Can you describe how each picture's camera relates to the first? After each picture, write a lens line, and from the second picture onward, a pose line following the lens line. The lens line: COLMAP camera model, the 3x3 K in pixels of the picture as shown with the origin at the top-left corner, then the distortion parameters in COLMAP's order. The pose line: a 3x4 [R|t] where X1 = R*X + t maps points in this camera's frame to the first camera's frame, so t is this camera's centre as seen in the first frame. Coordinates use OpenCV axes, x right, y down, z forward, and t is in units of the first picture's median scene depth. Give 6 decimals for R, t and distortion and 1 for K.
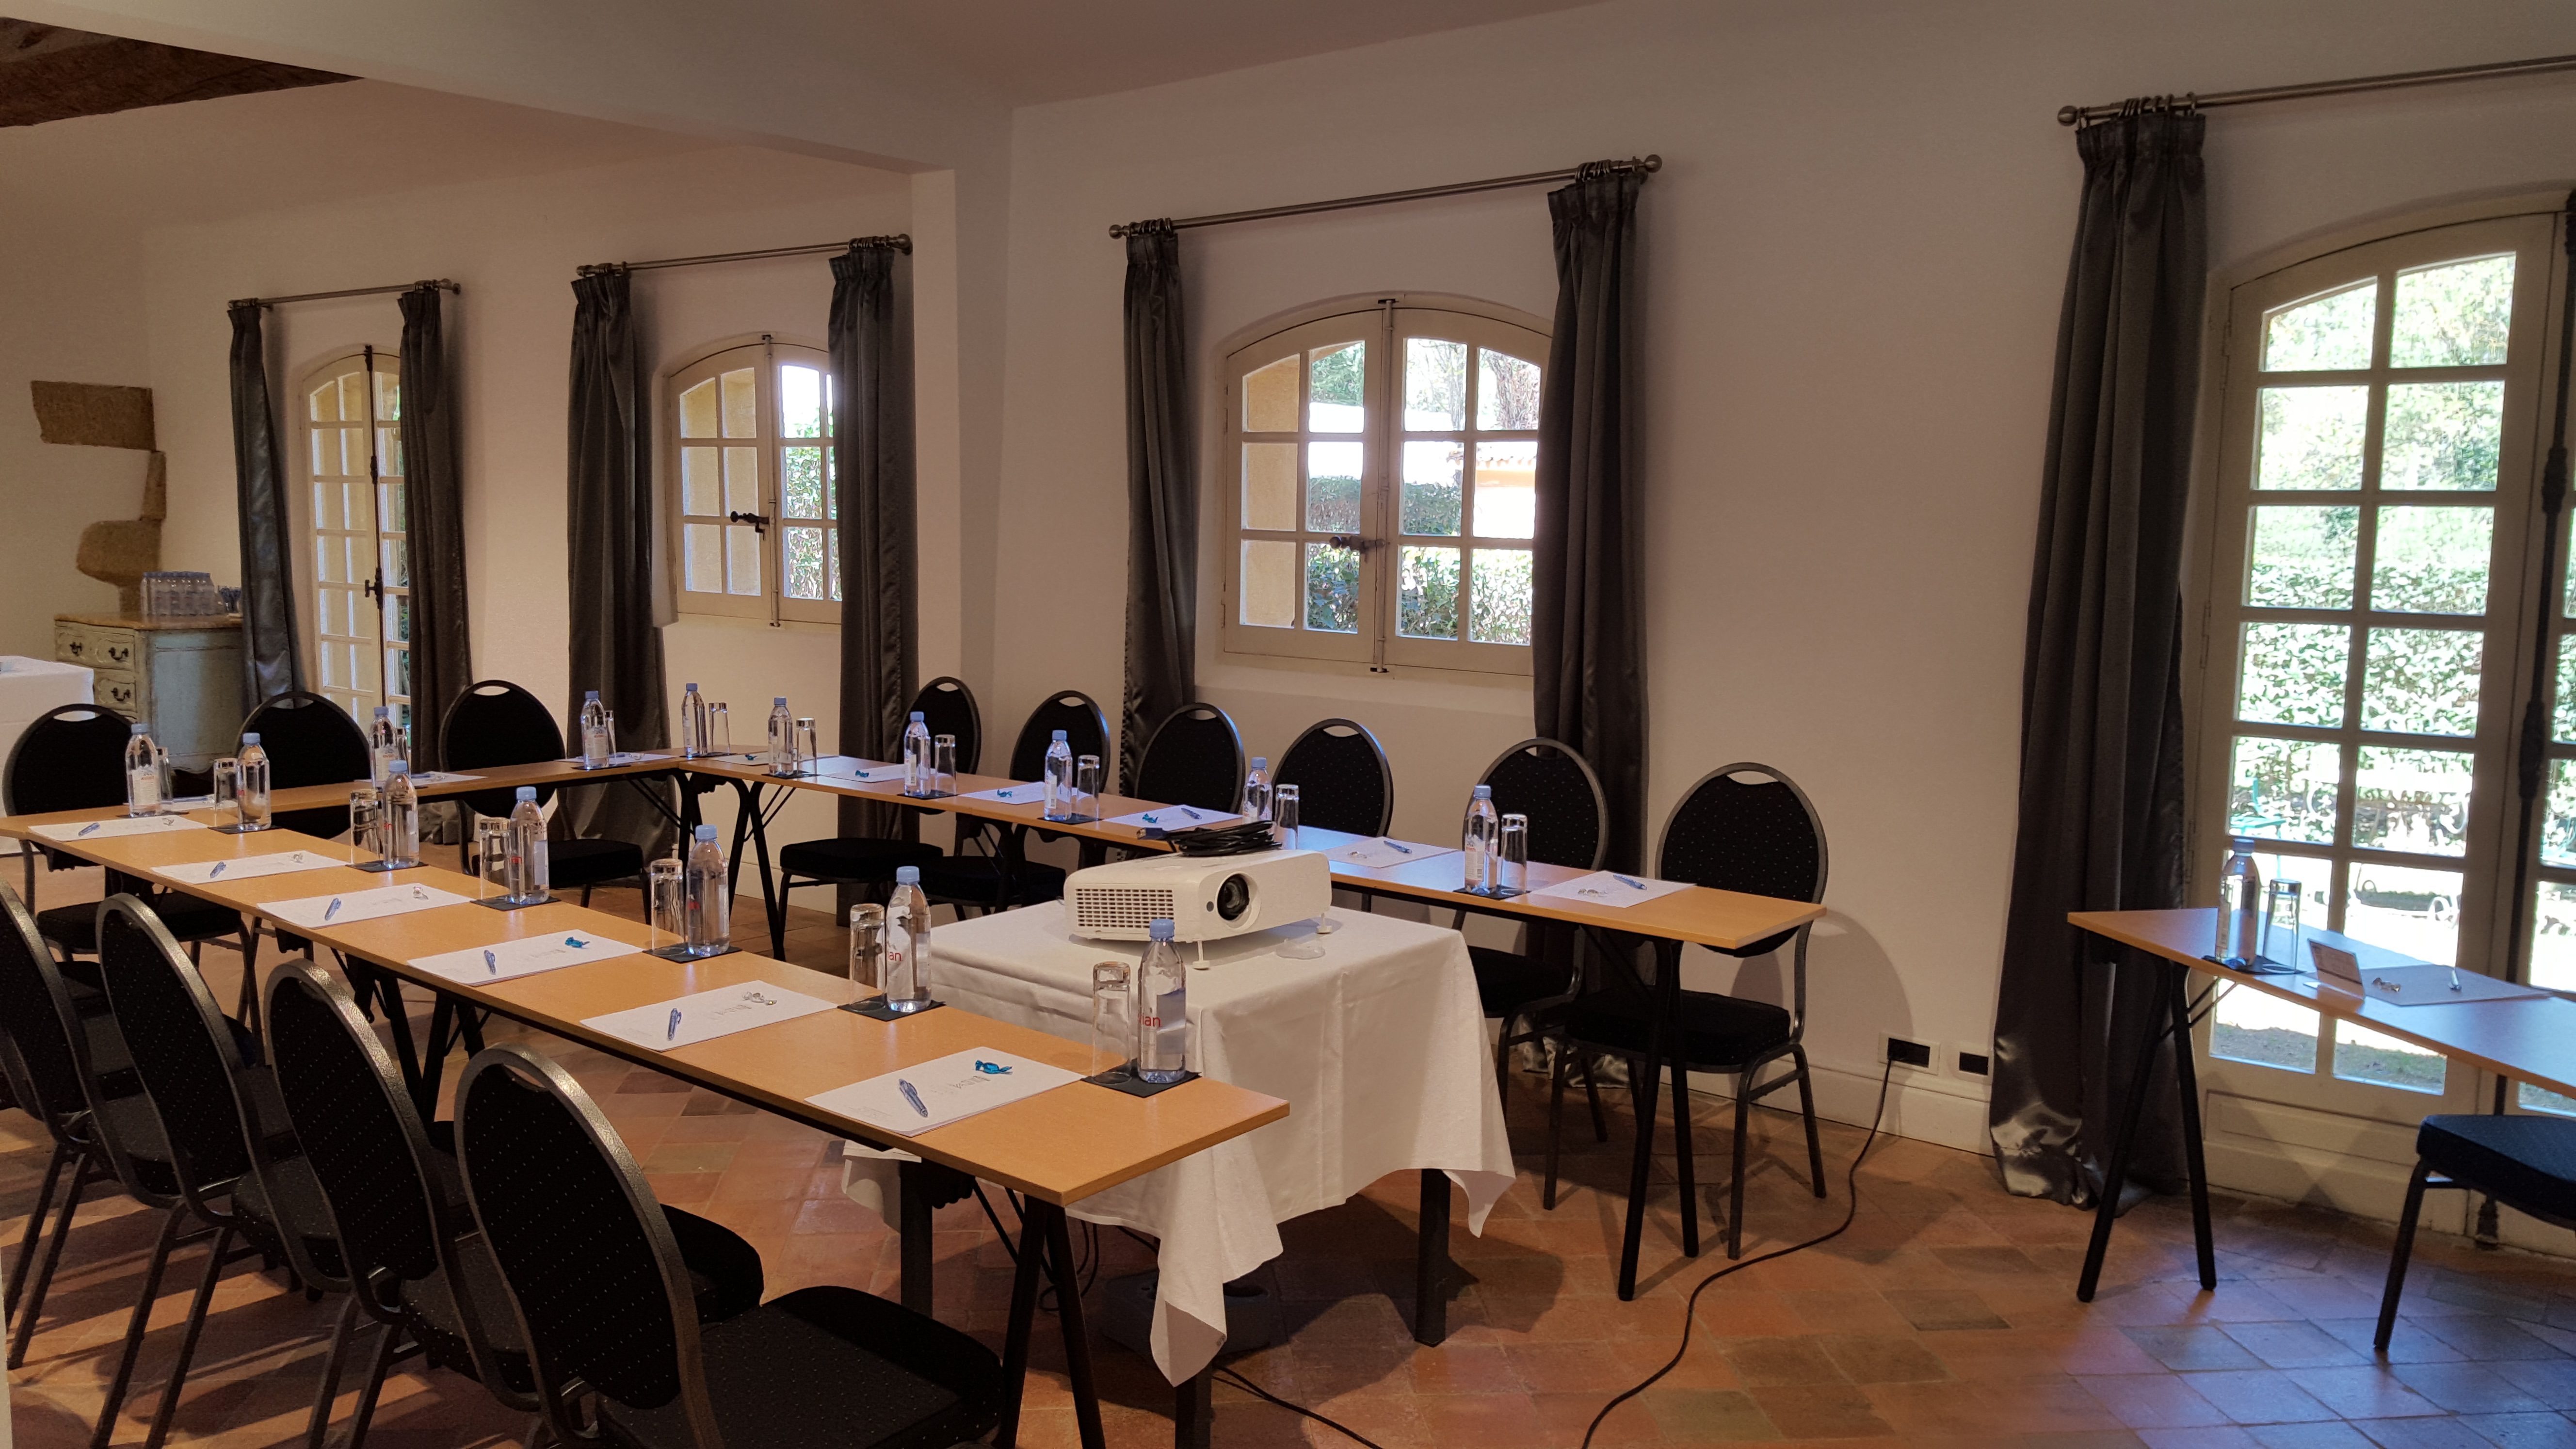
lens RADIAL K [[2004.1, 0, 1281.3], [0, 2004.1, 756.1], [0, 0, 1]] dist [0.208386, -0.336781]
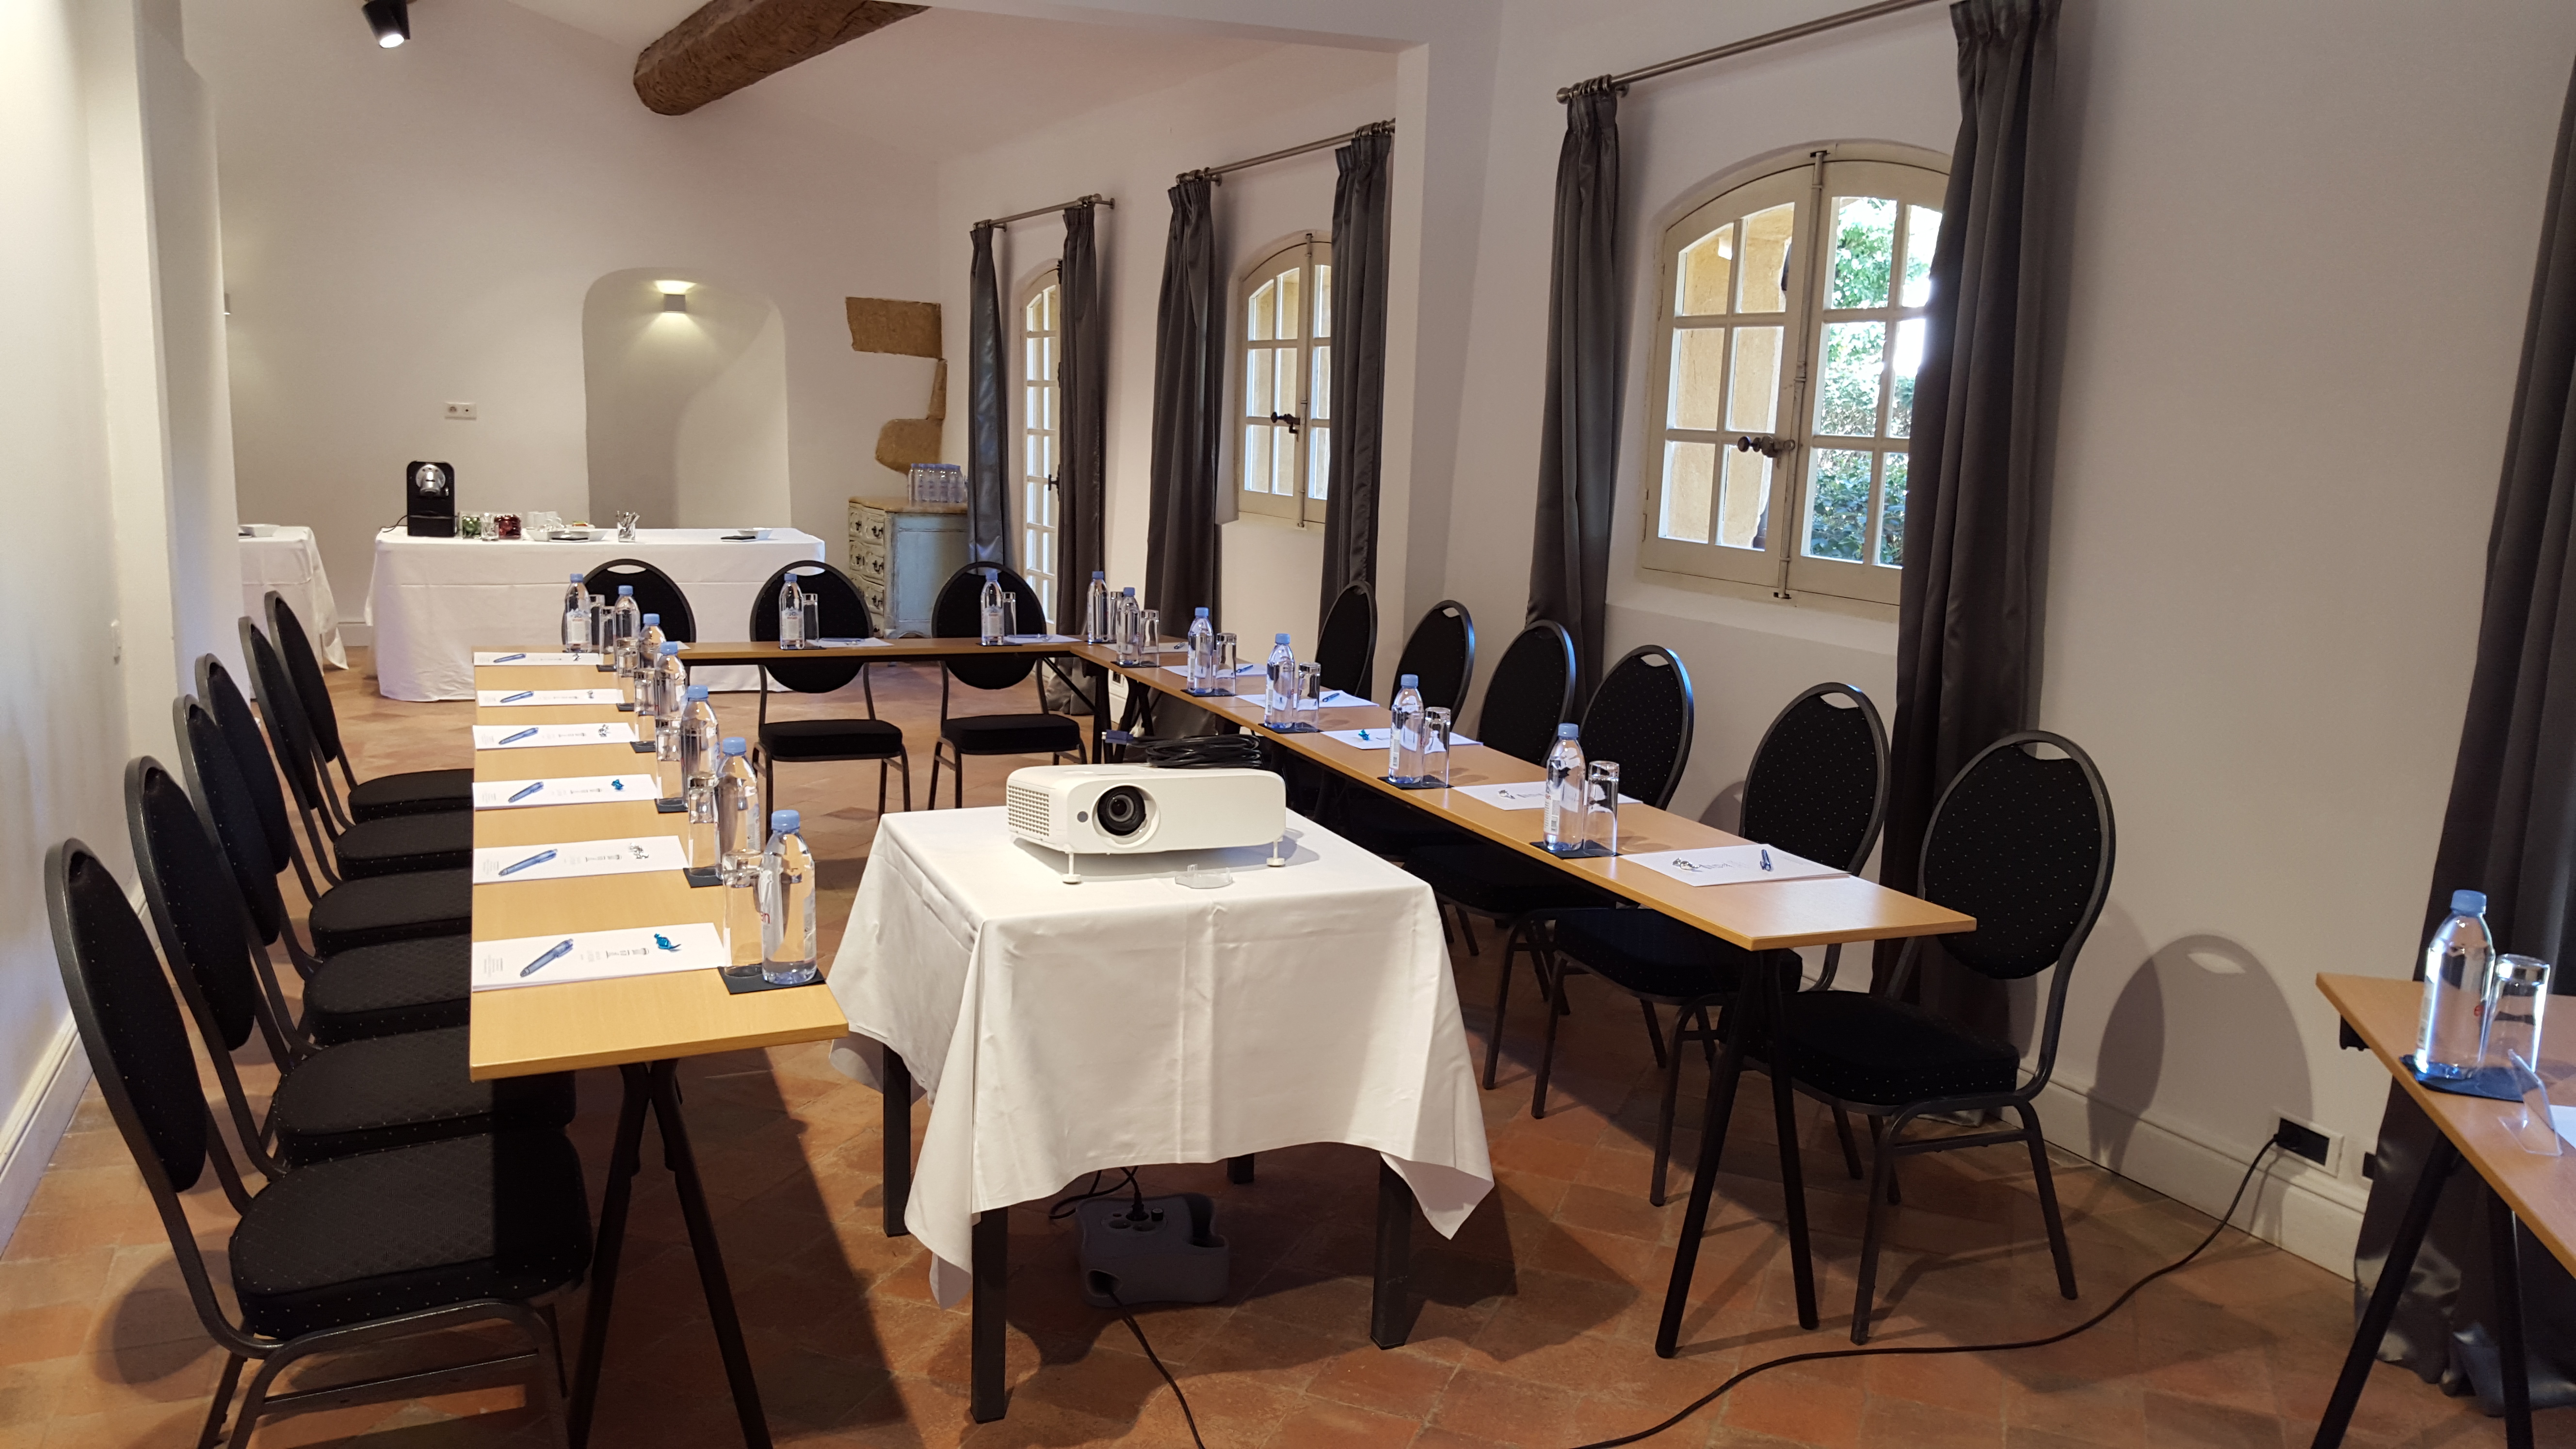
lens RADIAL K [[2004.1, 0, 1281.3], [0, 2004.1, 756.1], [0, 0, 1]] dist [0.208386, -0.336781]
pose [[0.868582, 0.095467, -0.486263, 0.287653], [-0.077704, 0.995367, 0.056621, -0.007085], [0.489416, -0.011396, 0.871976, 0.142117]]
